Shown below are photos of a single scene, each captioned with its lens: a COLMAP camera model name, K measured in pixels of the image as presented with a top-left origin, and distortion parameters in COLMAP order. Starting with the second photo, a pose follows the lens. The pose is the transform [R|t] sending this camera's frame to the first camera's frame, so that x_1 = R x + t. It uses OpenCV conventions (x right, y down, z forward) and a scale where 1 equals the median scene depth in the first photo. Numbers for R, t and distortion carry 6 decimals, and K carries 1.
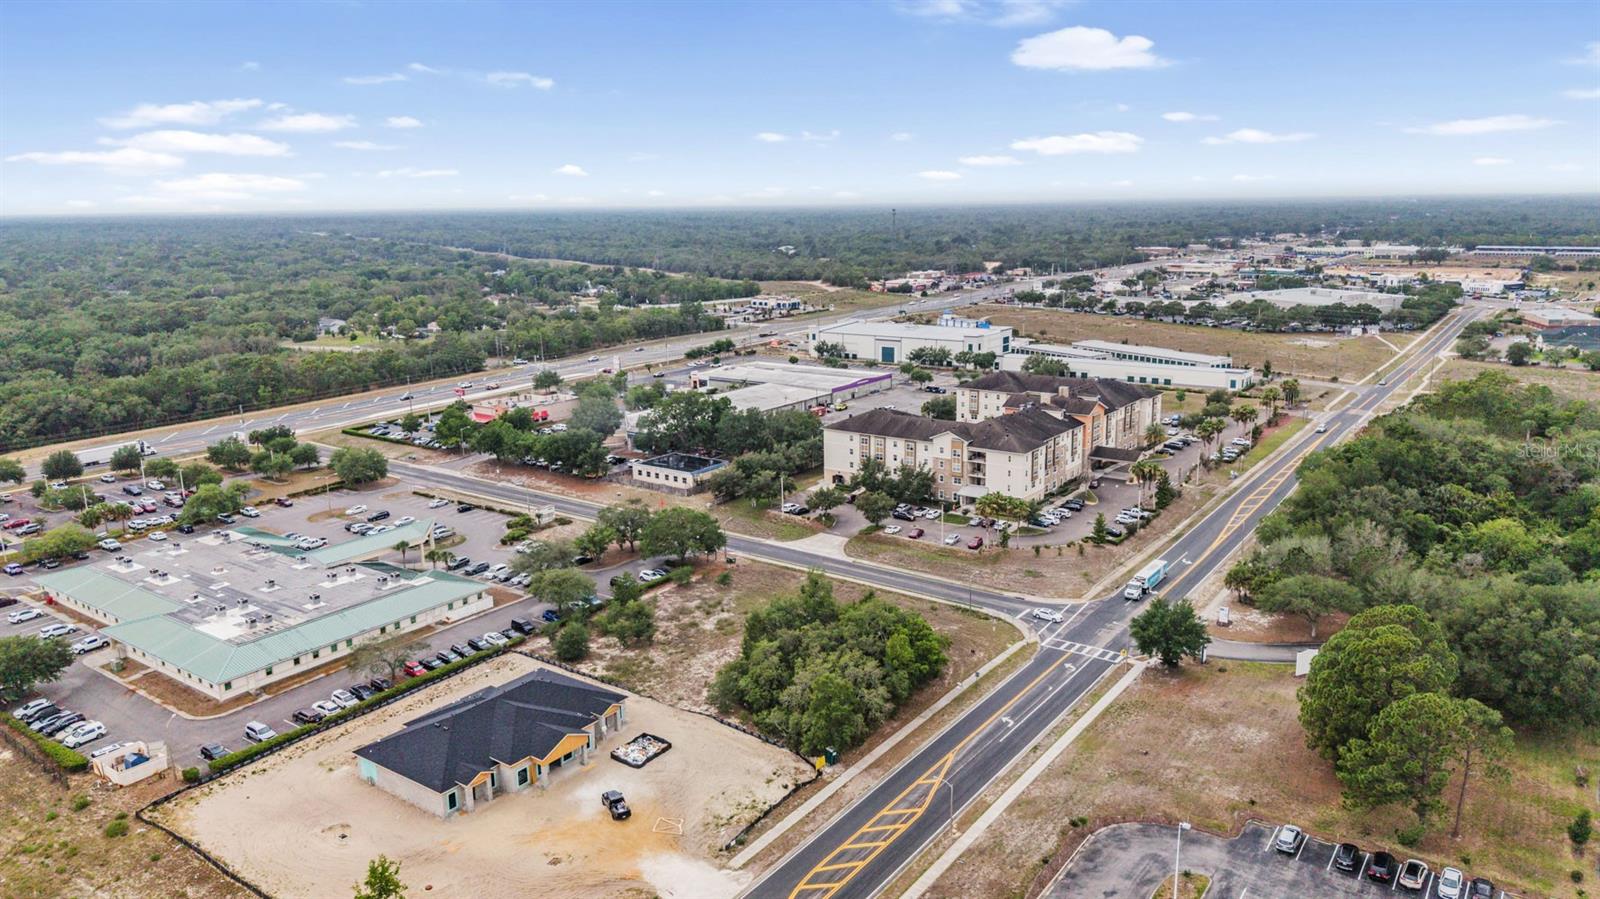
lens RADIAL K [[1117.0, 0, 796.8], [0, 1117.0, 396.5], [0, 0, 1]] dist [0.049560, -0.056145]
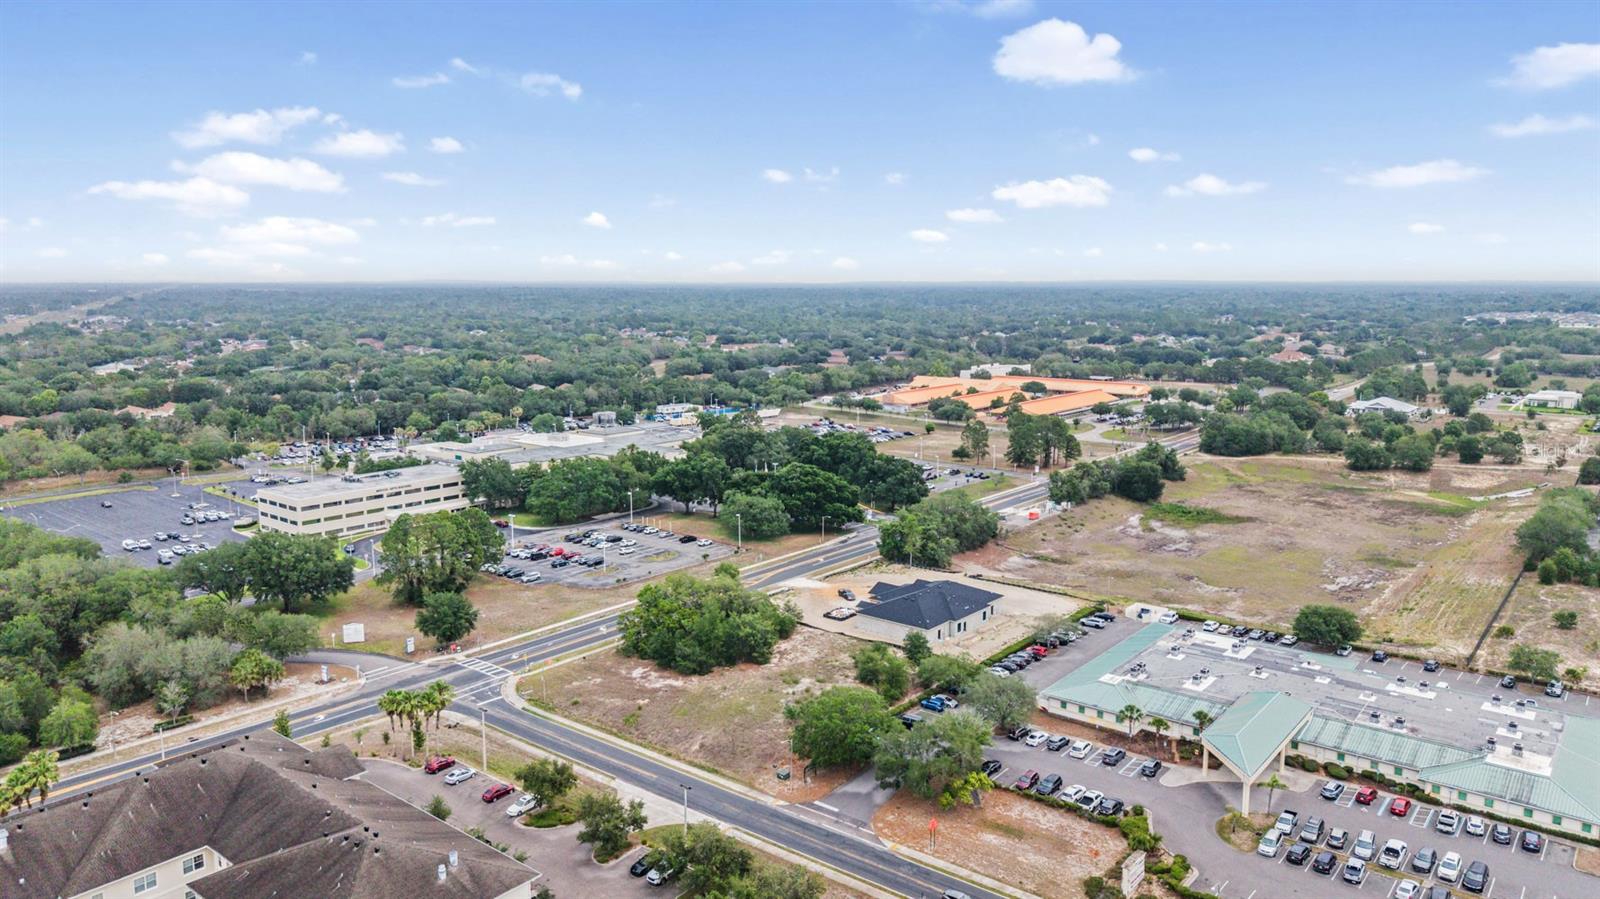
lens RADIAL K [[1088.4, 0, 800.0], [0, 1088.4, 449.5], [0, 0, 1]] dist [0.051060, -0.053005]
pose [[-0.998483, 0.007813, 0.054512, -0.111811], [0.024963, 0.946555, 0.321574, -0.284910], [-0.049086, 0.322447, -0.945314, 1.622635]]
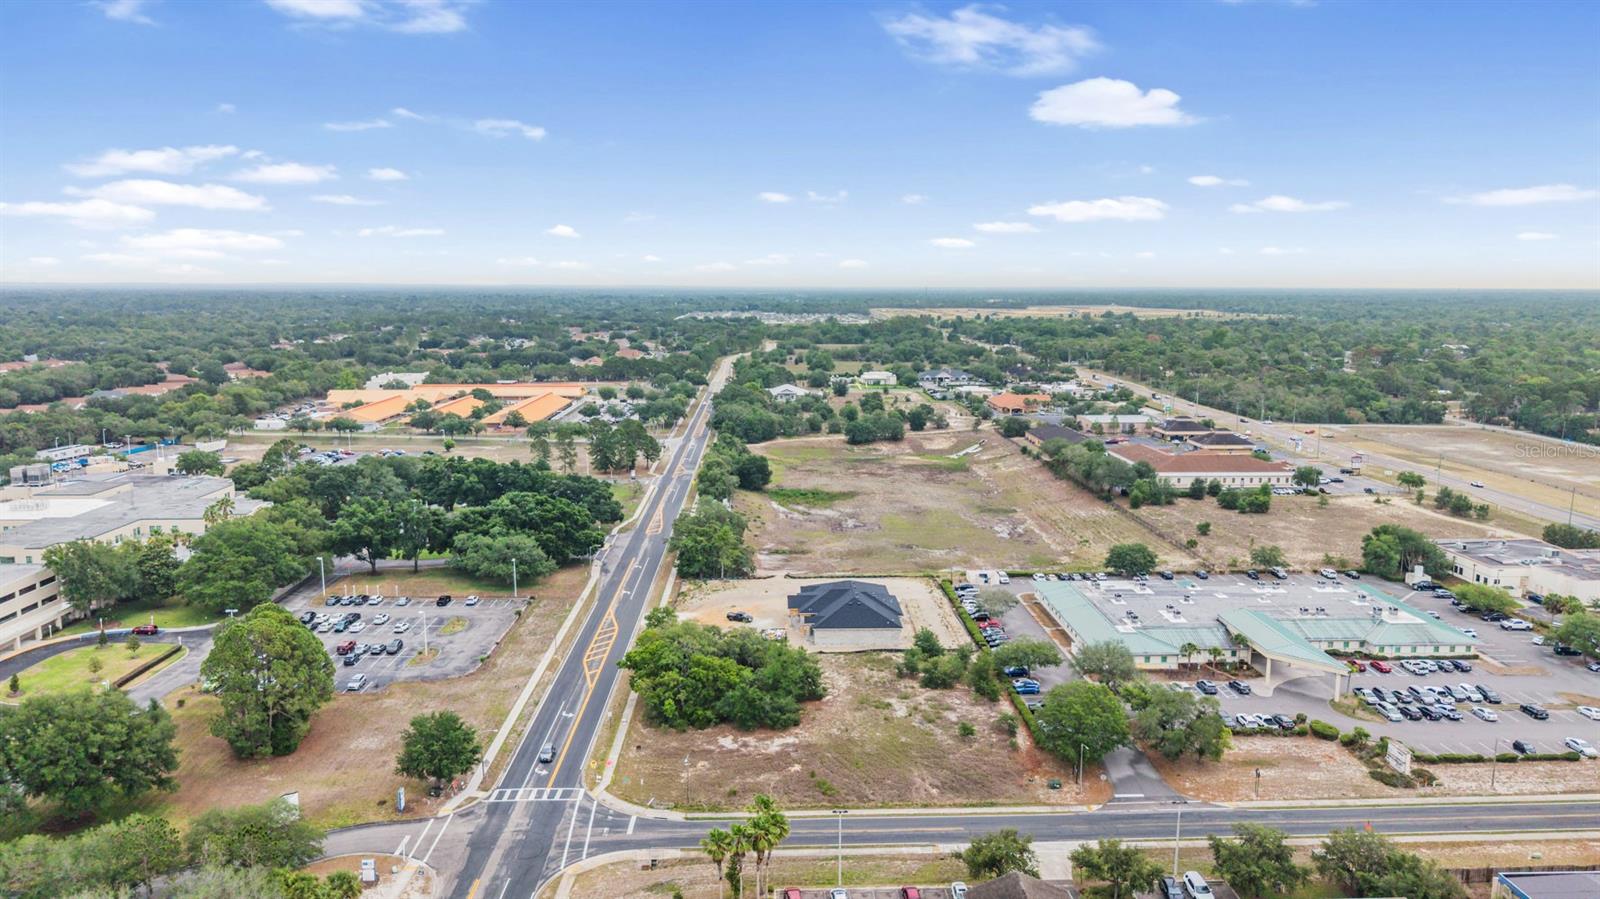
lens RADIAL K [[1088.4, 0, 800.0], [0, 1088.4, 449.5], [0, 0, 1]] dist [0.051060, -0.053005]
pose [[-0.788567, 0.107993, -0.605392, 0.477595], [-0.095682, 0.950923, 0.294262, -0.251642], [0.607460, 0.289971, -0.739534, 1.375427]]
